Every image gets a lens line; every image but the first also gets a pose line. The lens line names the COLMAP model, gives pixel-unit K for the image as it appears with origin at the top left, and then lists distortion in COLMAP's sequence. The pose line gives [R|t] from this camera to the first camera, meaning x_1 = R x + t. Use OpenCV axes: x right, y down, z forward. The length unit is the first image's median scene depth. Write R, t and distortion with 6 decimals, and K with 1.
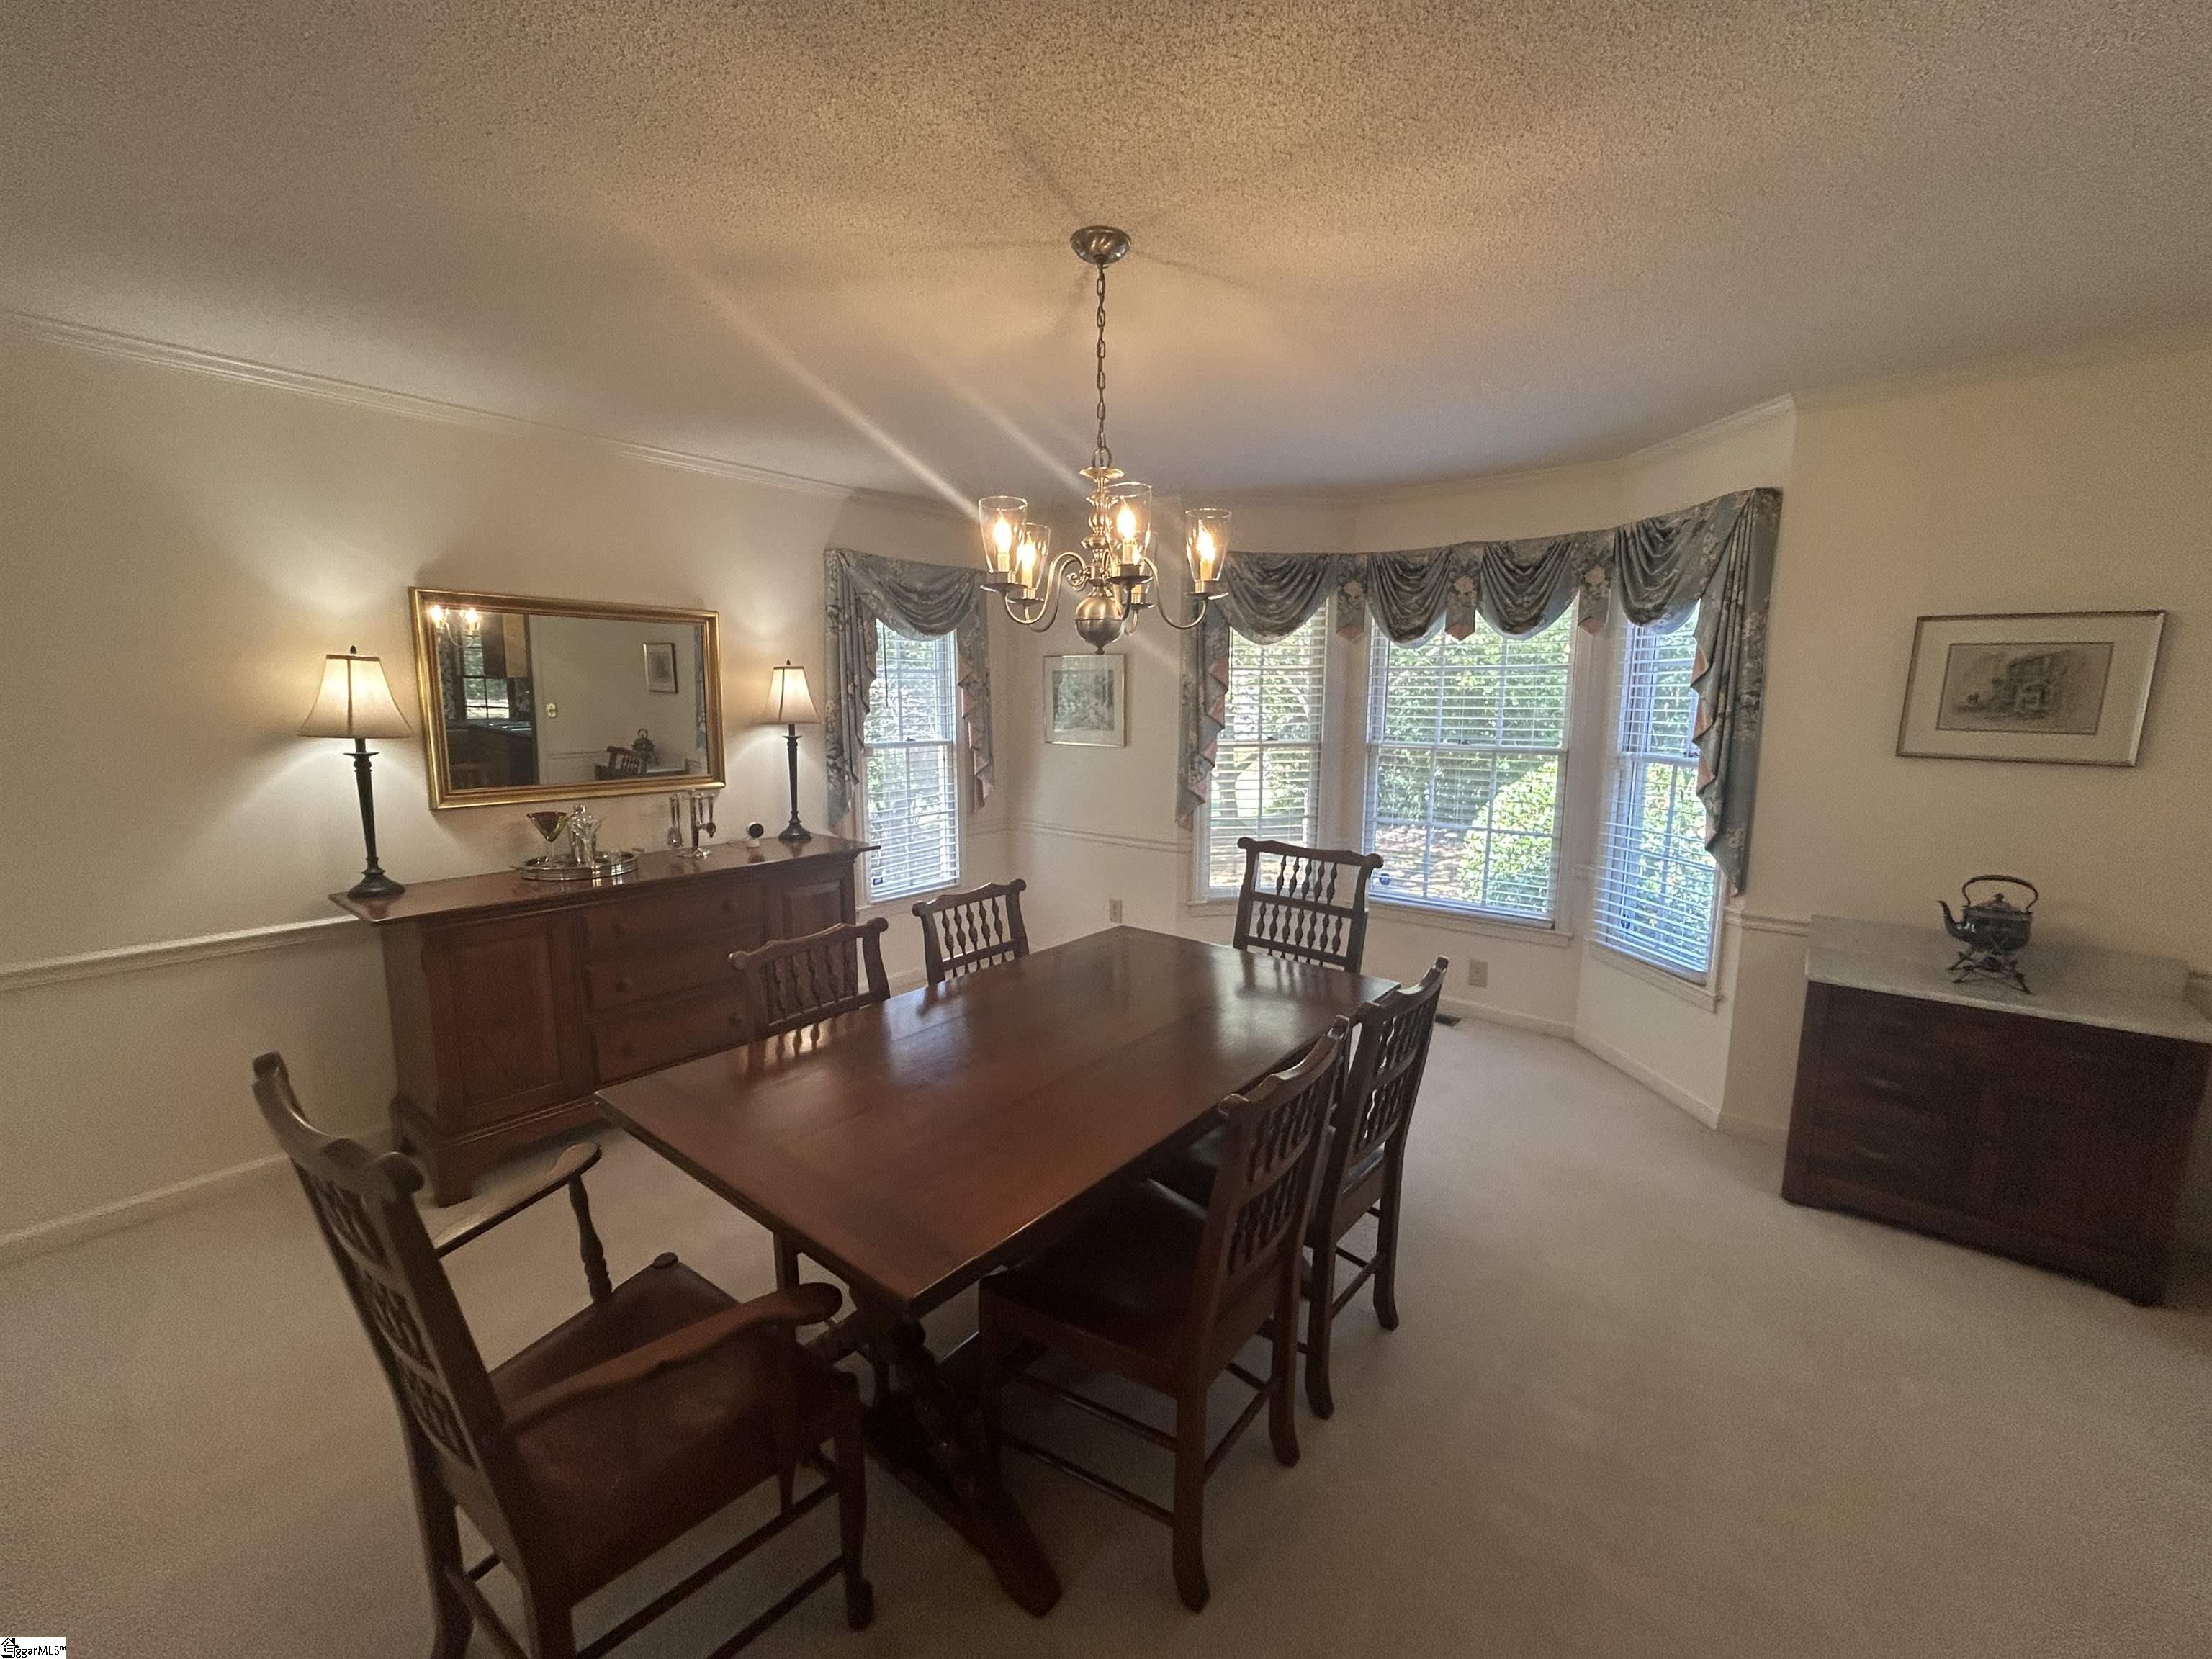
lens RADIAL K [[907.6, 0, 1114.6], [0, 907.6, 831.5], [0, 0, 1]] dist [-0.000244, -0.000501]
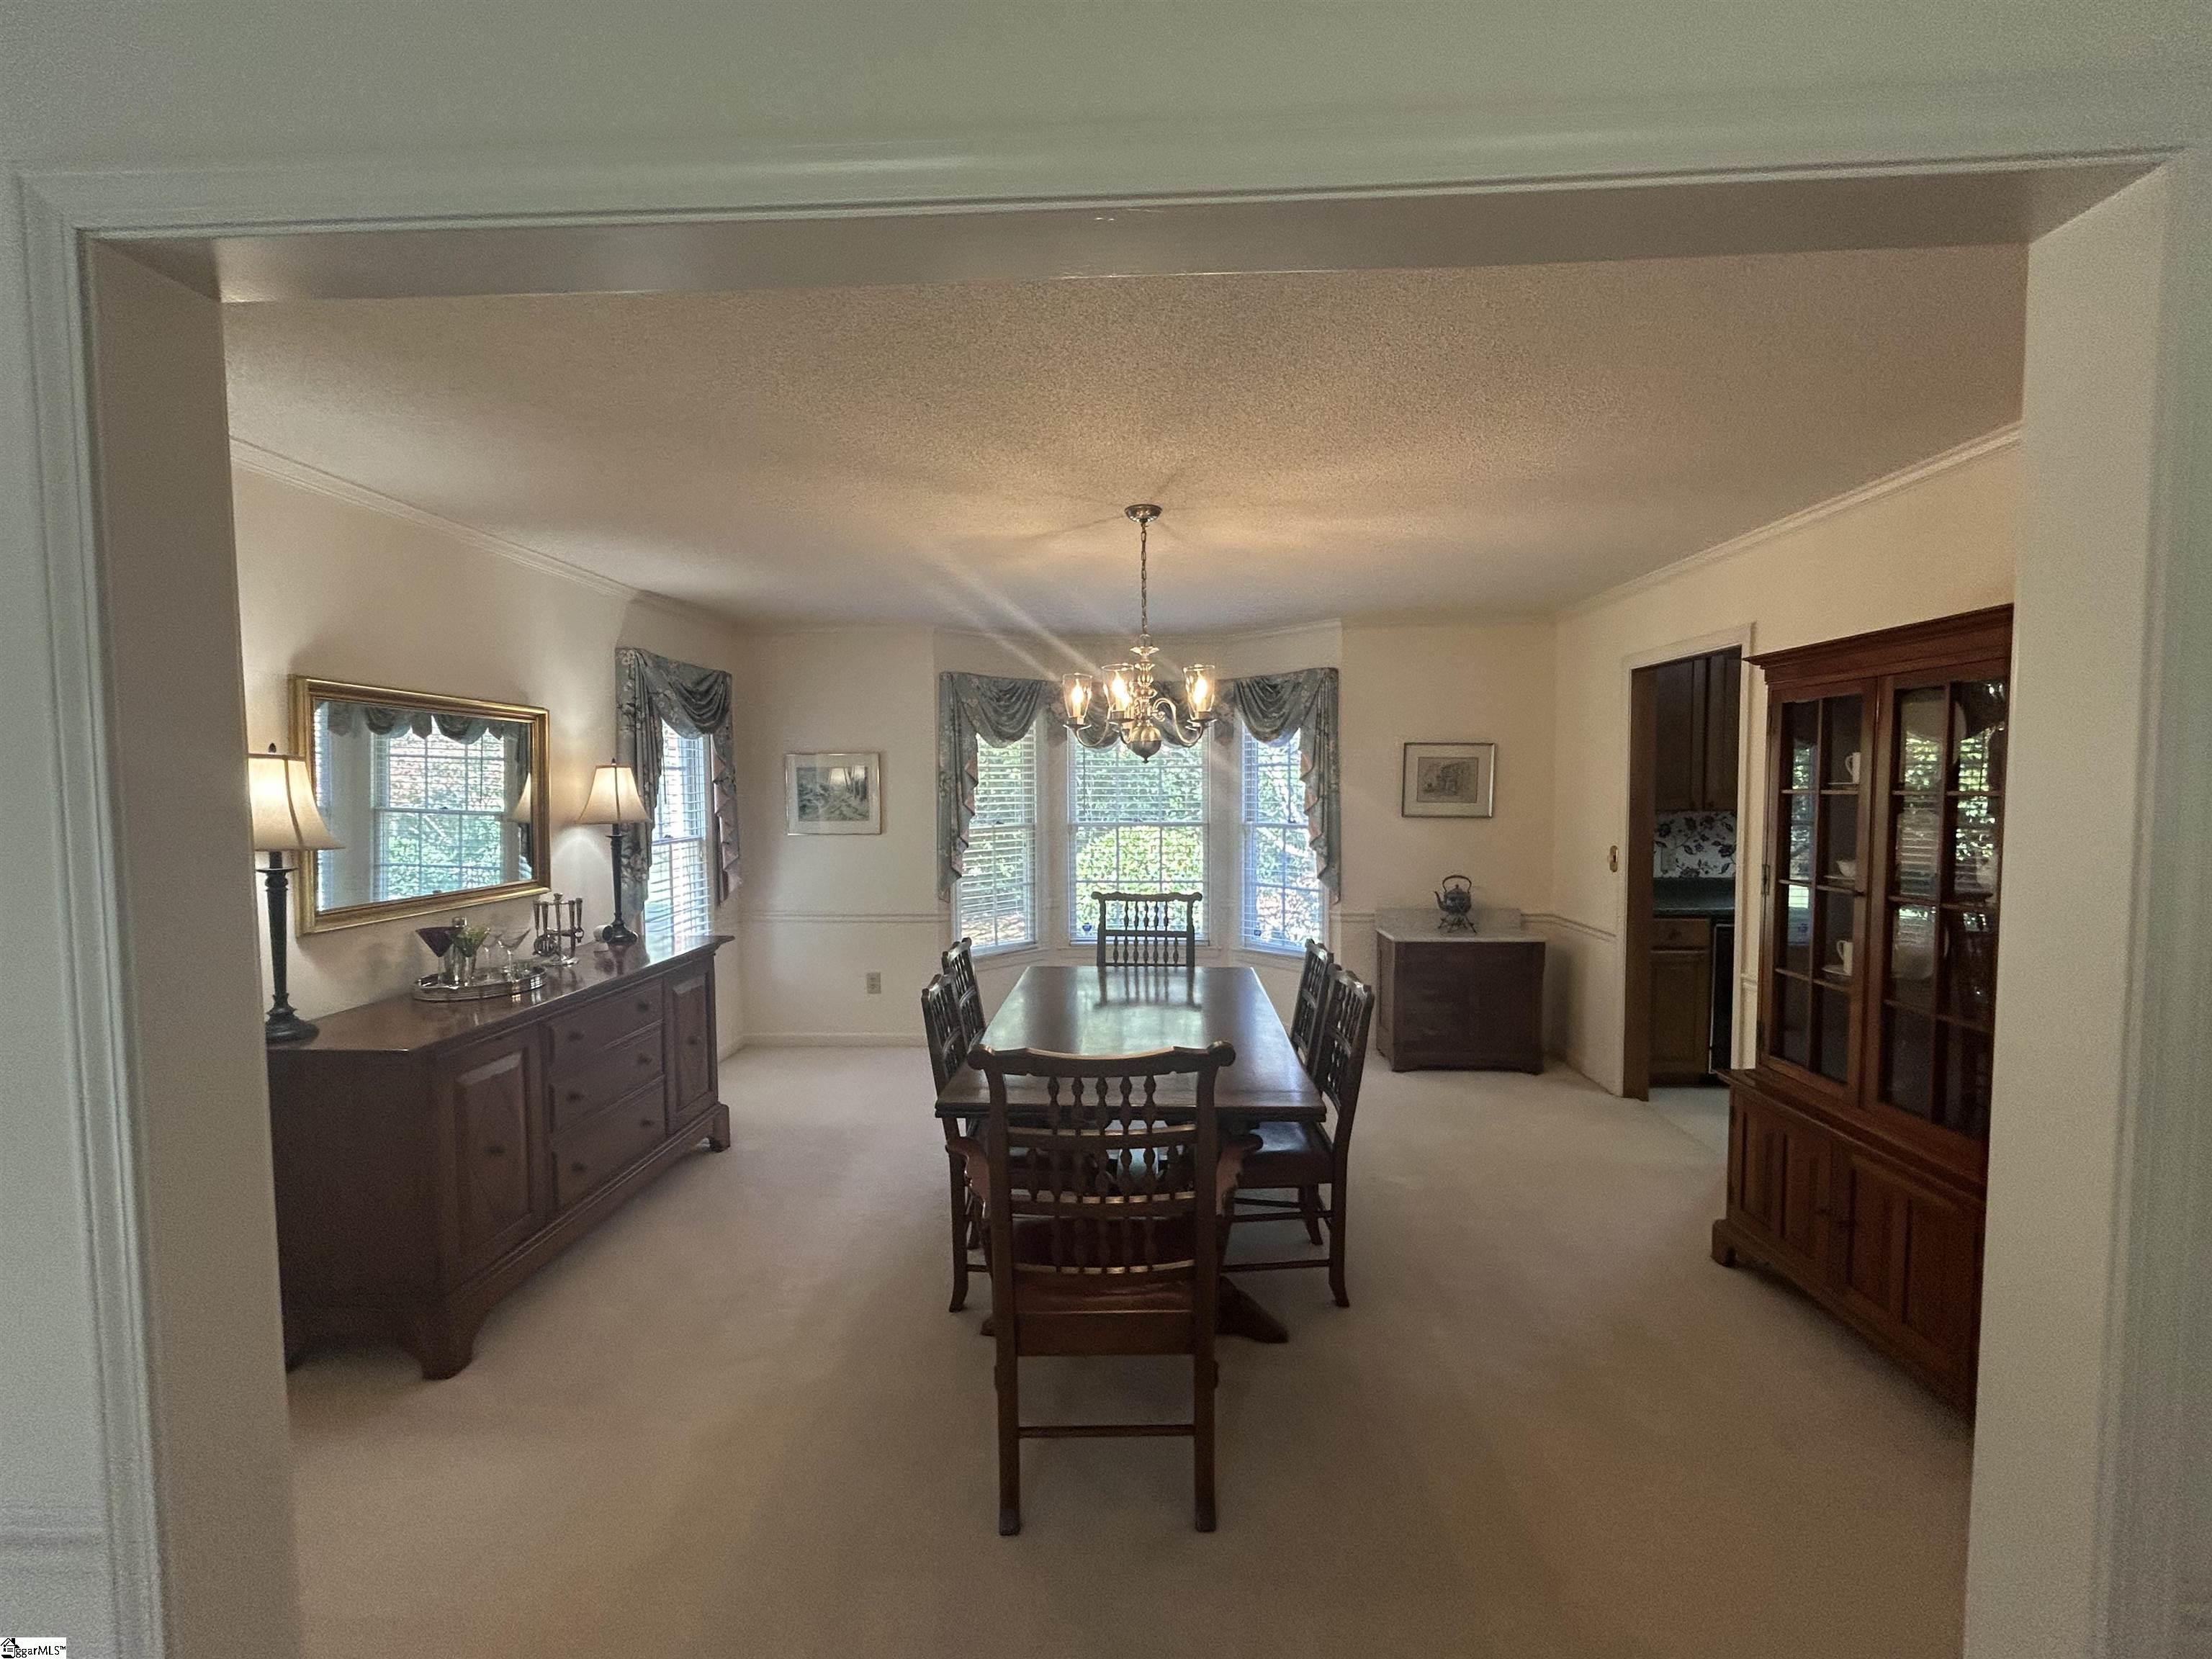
lens RADIAL K [[907.6, 0, 1114.6], [0, 907.6, 831.5], [0, 0, 1]] dist [-0.000244, -0.000501]
pose [[0.805047, -0.040508, 0.591826, -0.636907], [0.099079, 0.992834, -0.066820, 0.011143], [-0.584878, 0.112431, 0.803291, -0.122335]]
